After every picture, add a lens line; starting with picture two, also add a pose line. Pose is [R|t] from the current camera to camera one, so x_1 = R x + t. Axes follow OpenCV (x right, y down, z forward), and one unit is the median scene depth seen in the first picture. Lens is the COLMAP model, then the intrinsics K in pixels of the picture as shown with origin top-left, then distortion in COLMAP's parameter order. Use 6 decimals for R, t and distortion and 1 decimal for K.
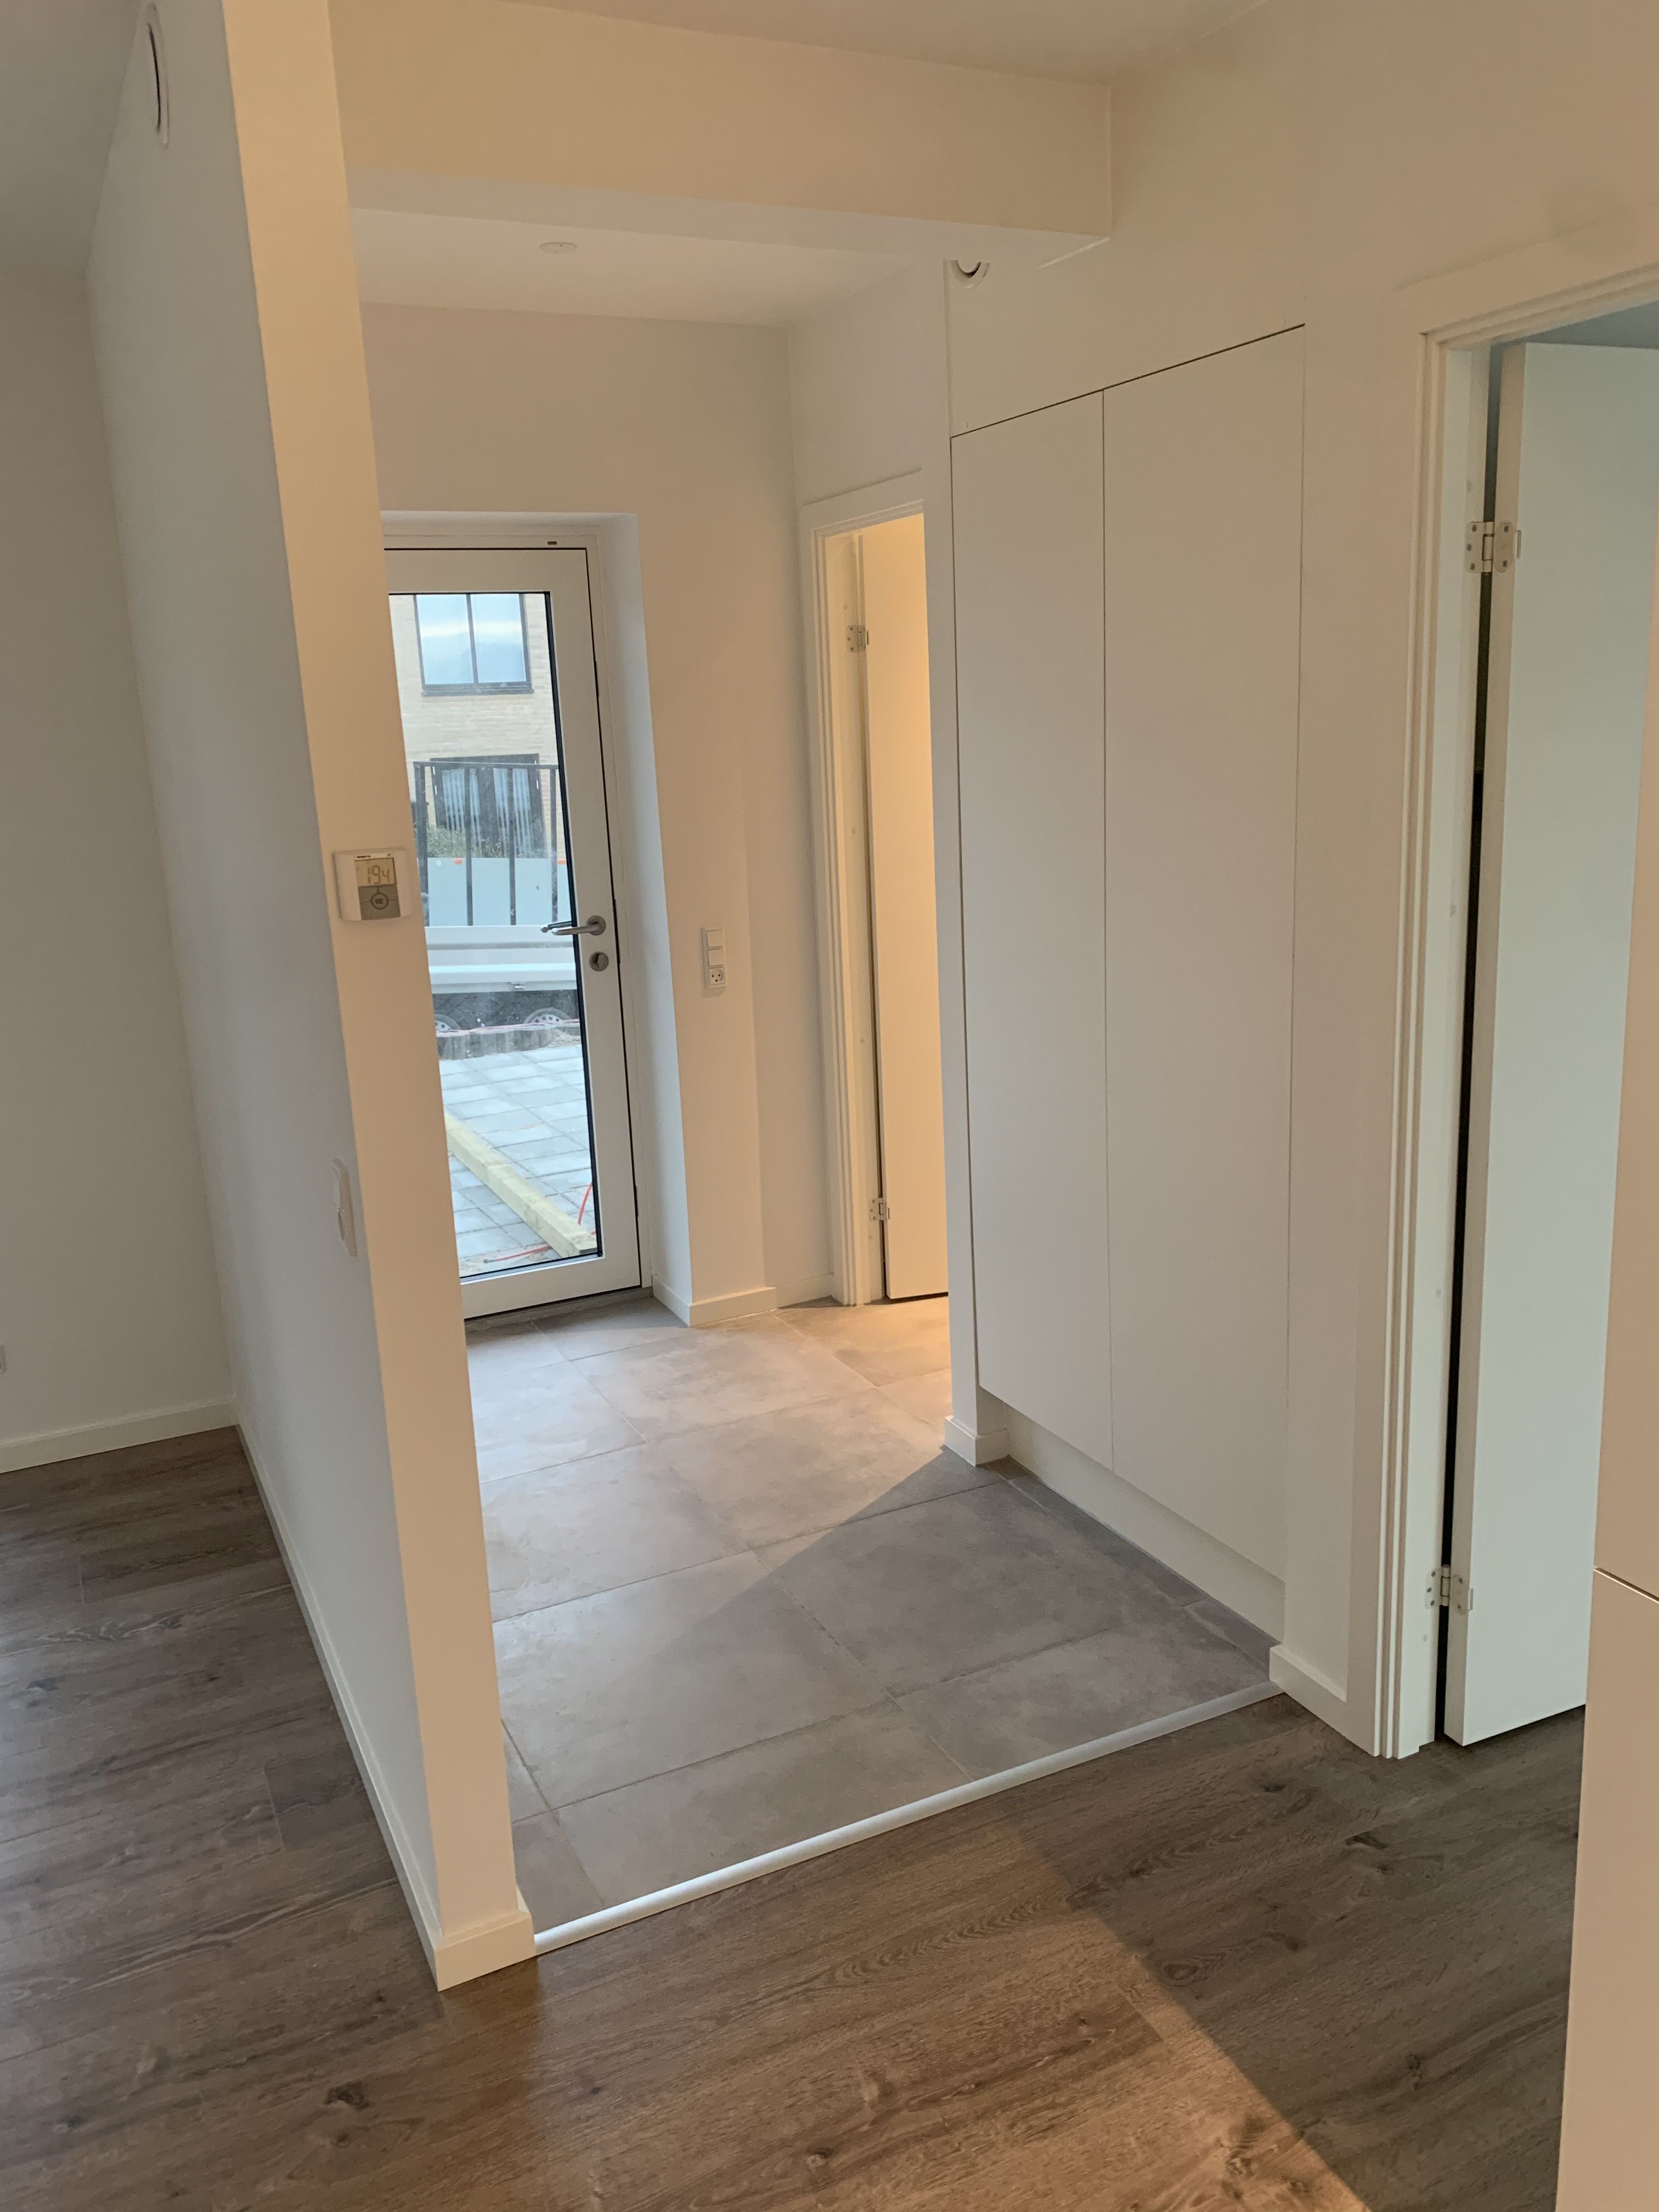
lens RADIAL K [[1690.9, 0, 830.0], [0, 1690.9, 1105.0], [0, 0, 1]] dist [0.001397, 0.000433]
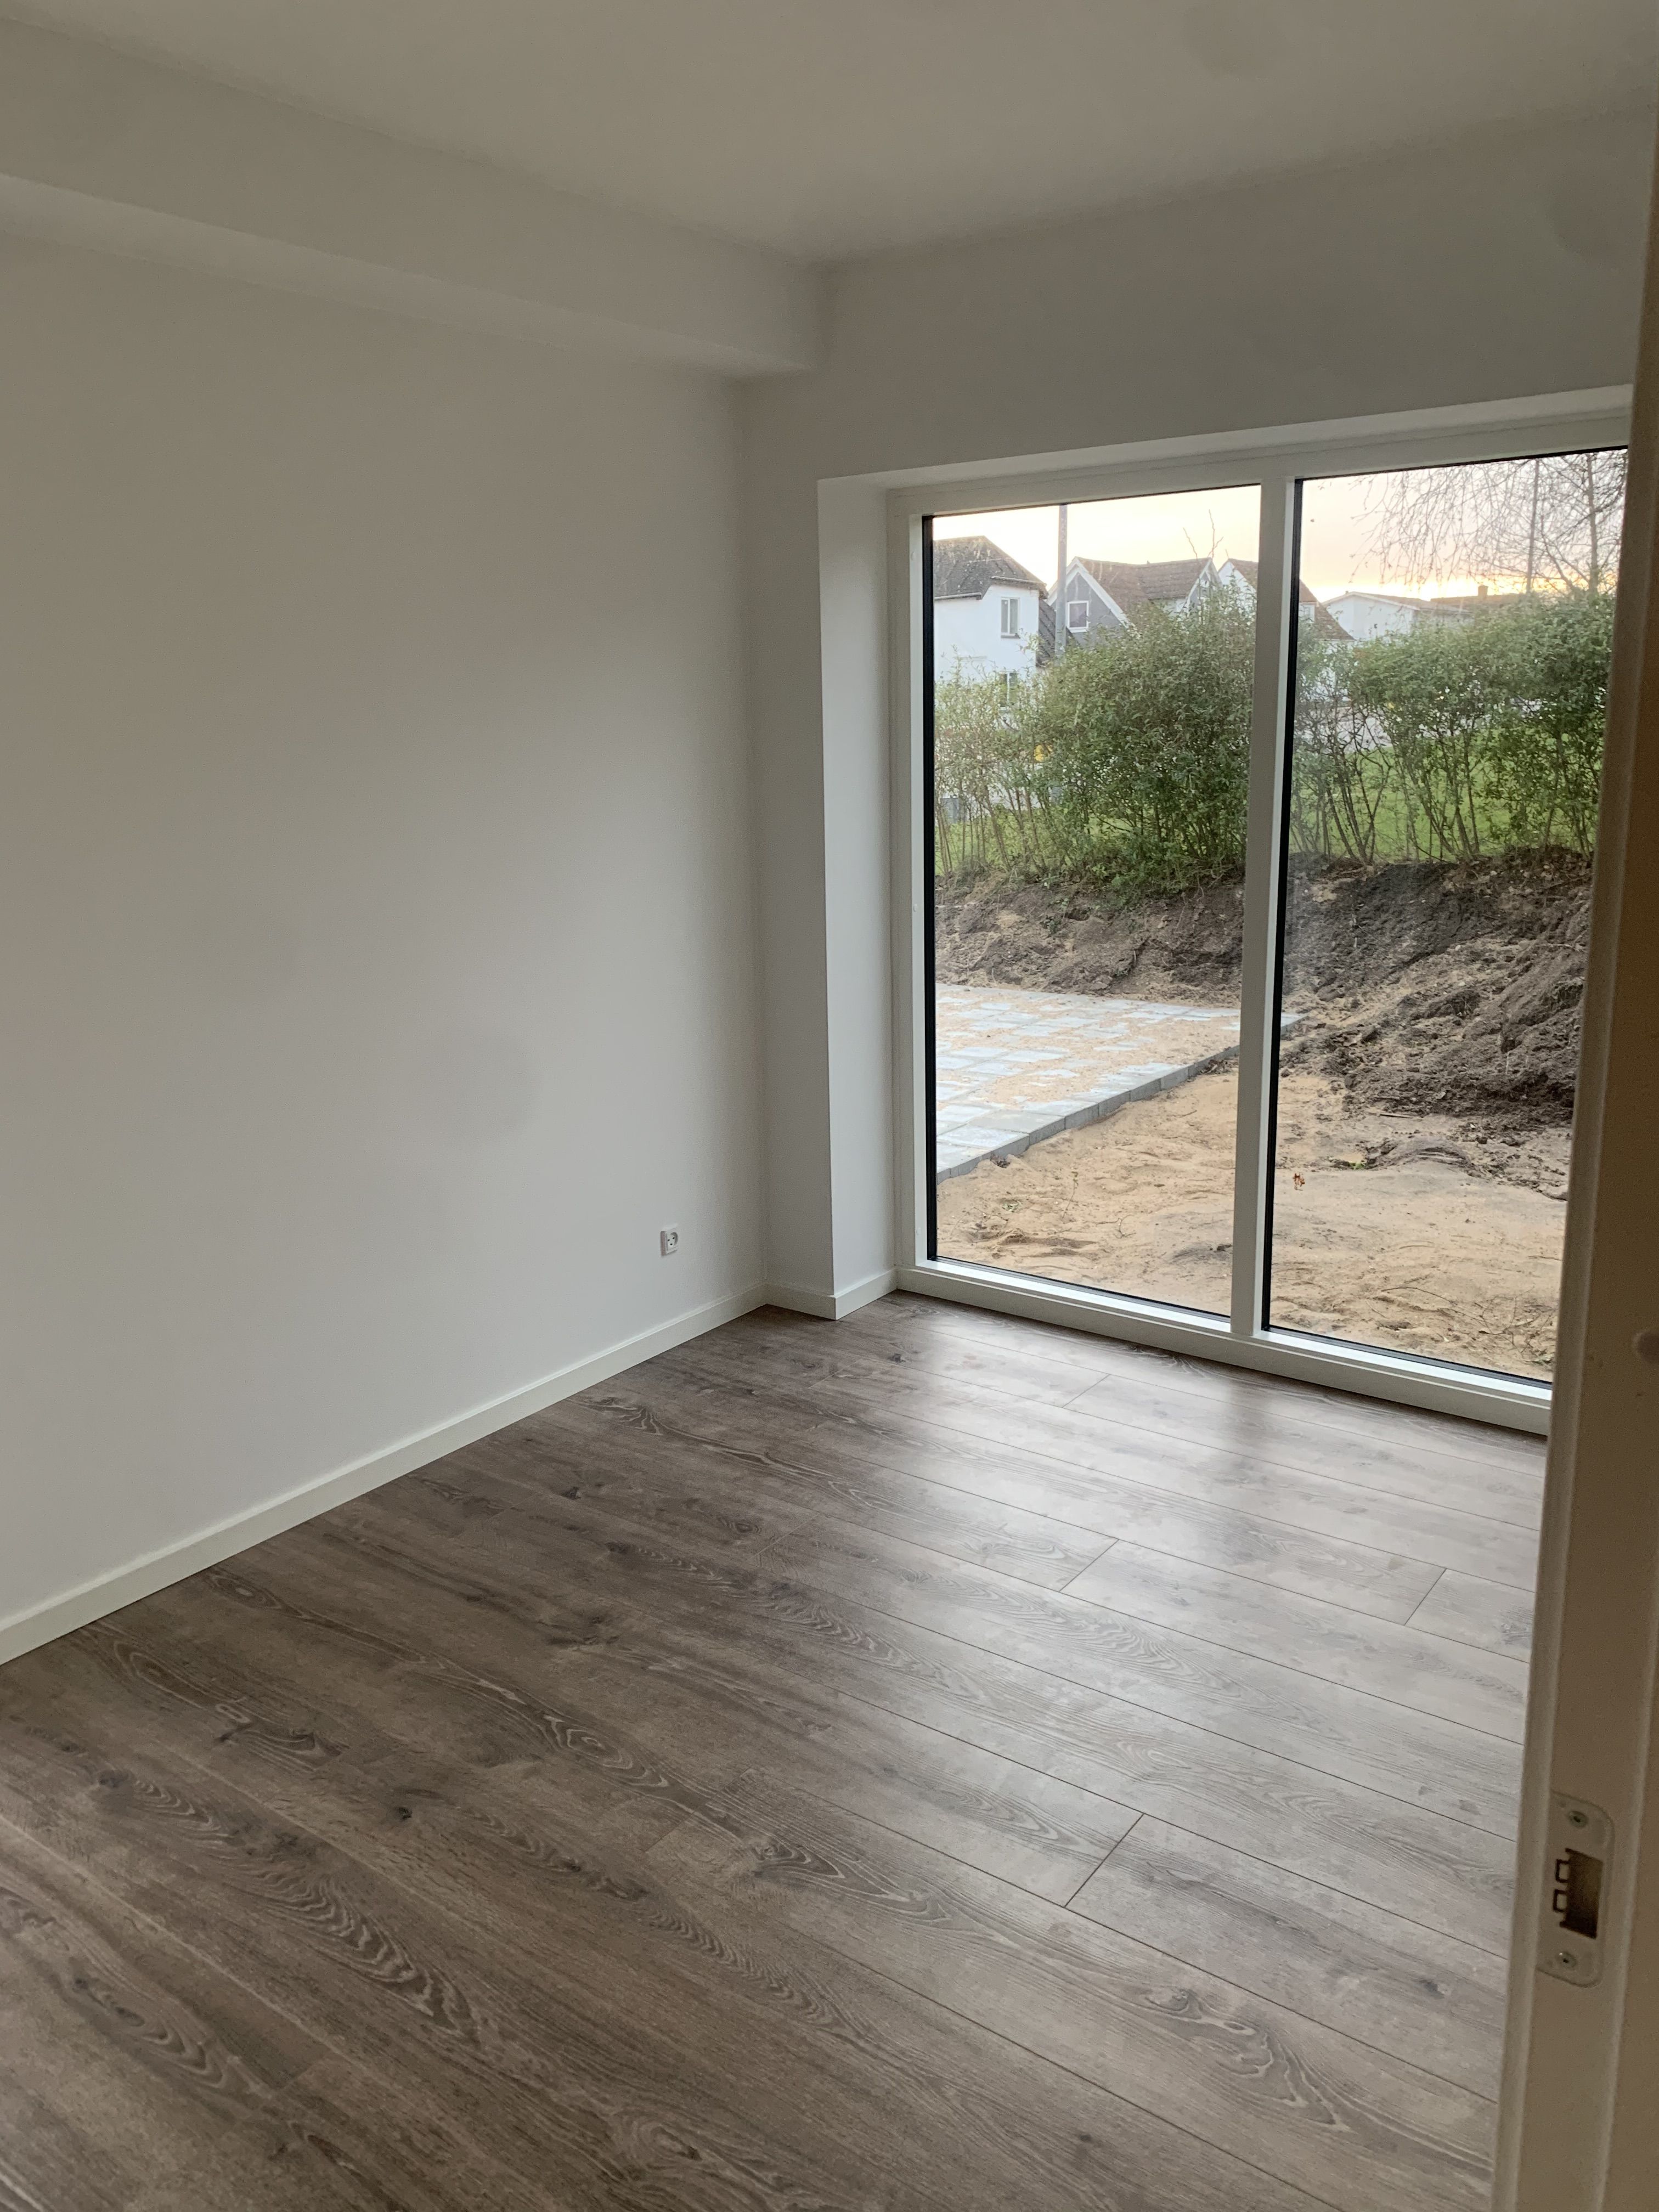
lens RADIAL K [[1690.9, 0, 831.4], [0, 1690.9, 1103.7], [0, 0, 1]] dist [0.001397, 0.000433]
pose [[-0.472333, -0.155063, 0.867673, -0.738493], [0.230650, 0.928358, 0.291466, -0.234257], [-0.850707, 0.337797, -0.402729, 1.211766]]
